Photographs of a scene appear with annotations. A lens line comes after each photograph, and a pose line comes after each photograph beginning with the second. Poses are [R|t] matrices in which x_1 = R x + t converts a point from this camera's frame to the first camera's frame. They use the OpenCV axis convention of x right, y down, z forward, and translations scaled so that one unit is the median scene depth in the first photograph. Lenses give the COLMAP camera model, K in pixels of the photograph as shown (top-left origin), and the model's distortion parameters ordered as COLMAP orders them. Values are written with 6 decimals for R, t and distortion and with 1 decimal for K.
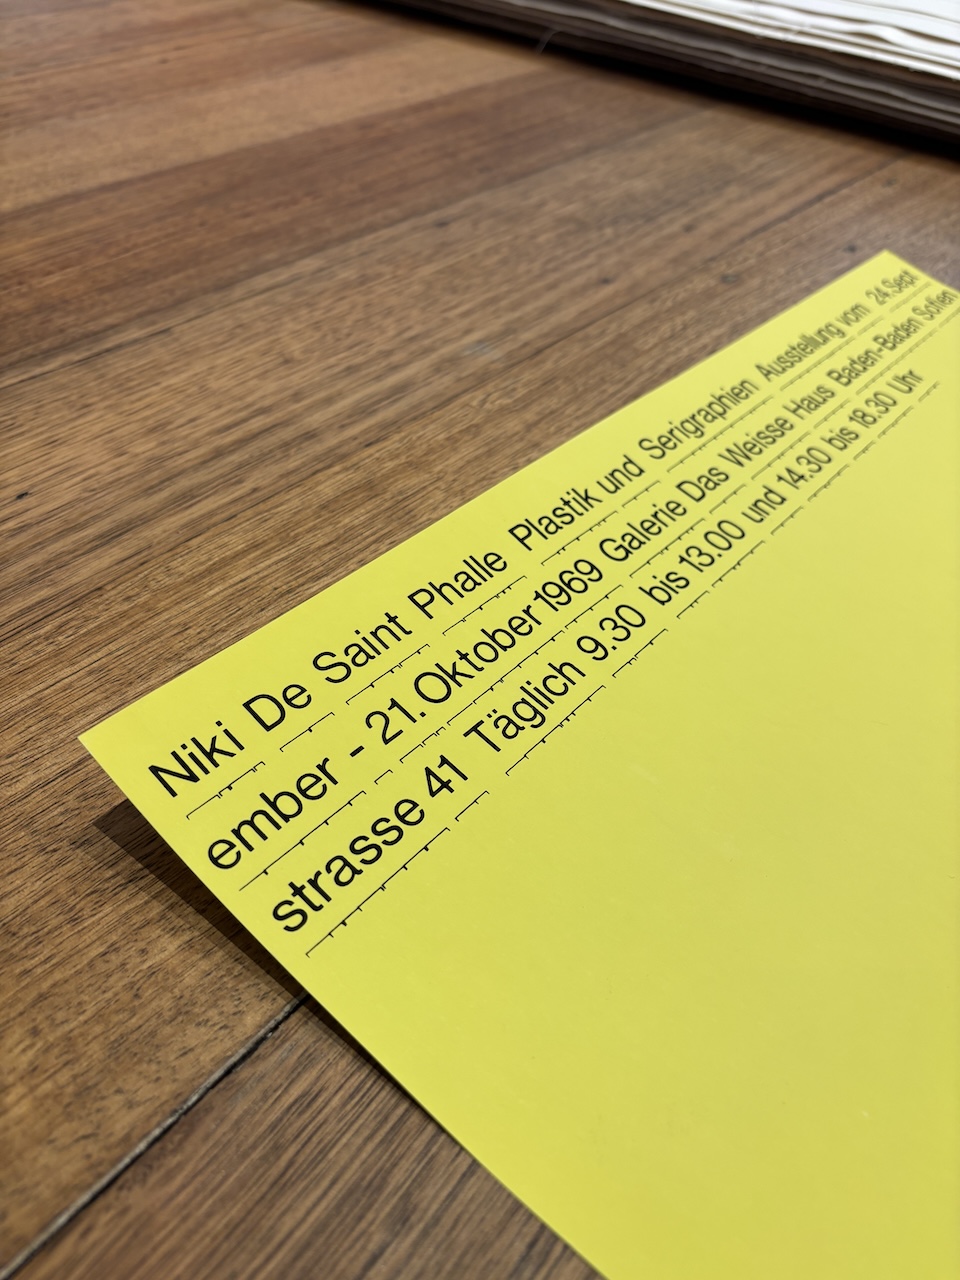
lens RADIAL K [[978.8, 0, 503.8], [0, 978.8, 641.0], [0, 0, 1]] dist [0.064290, -0.154420]
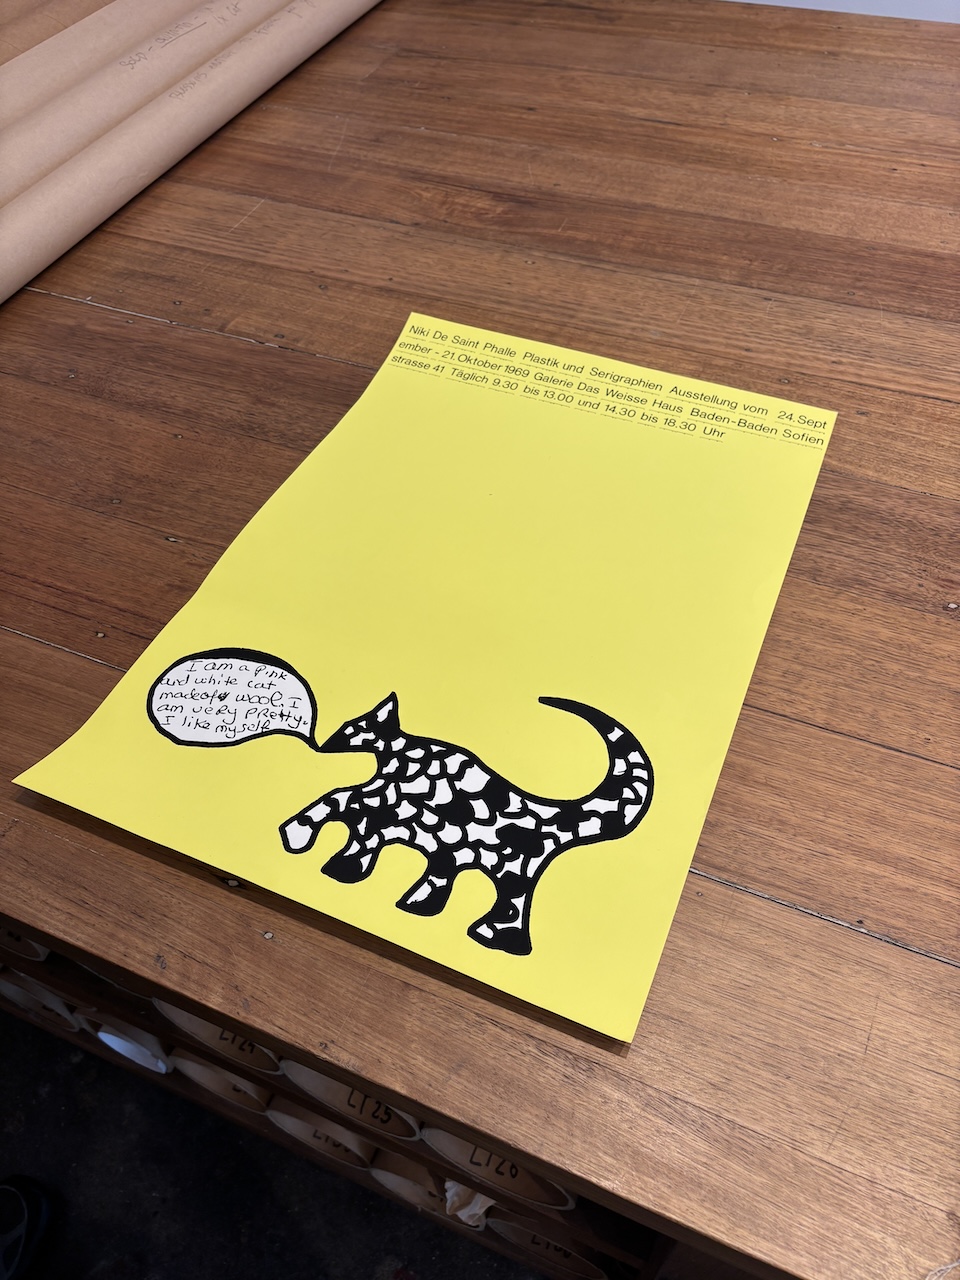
lens RADIAL K [[966.8, 0, 484.7], [0, 966.8, 633.0], [0, 0, 1]] dist [0.054784, -0.059293]
pose [[0.290944, 0.687023, -0.665846, 2.476222], [-0.624273, 0.663708, 0.412038, -0.659621], [0.725006, 0.295790, 0.621992, -0.771547]]
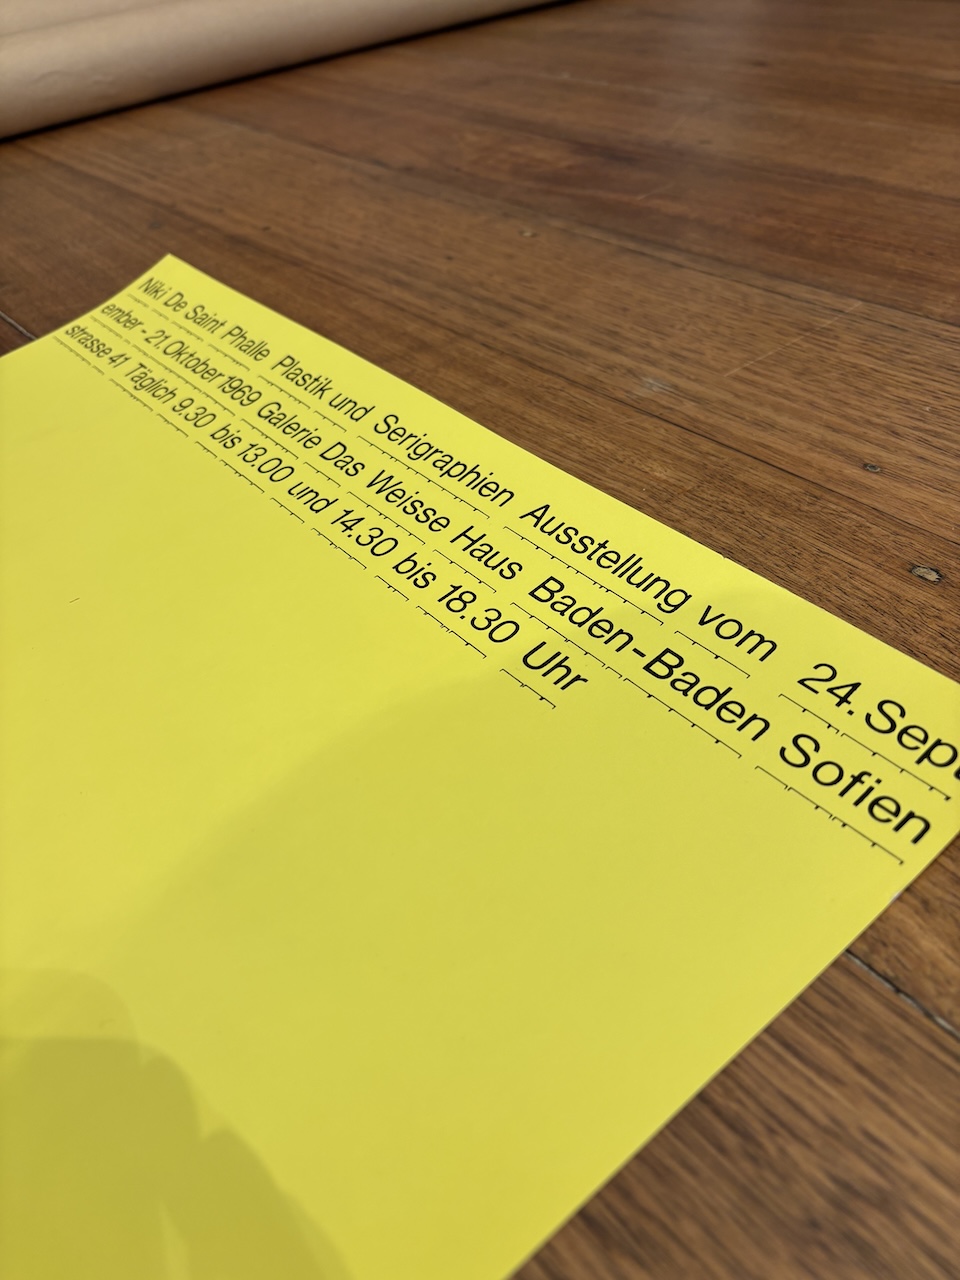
lens RADIAL K [[960.1, 0, 476.6], [0, 960.1, 663.2], [0, 0, 1]] dist [0.034292, -0.036751]
pose [[-0.180850, 0.630777, -0.754595, 1.082404], [-0.621960, 0.520999, 0.584573, -0.730868], [0.761879, 0.575047, 0.298096, 0.915383]]
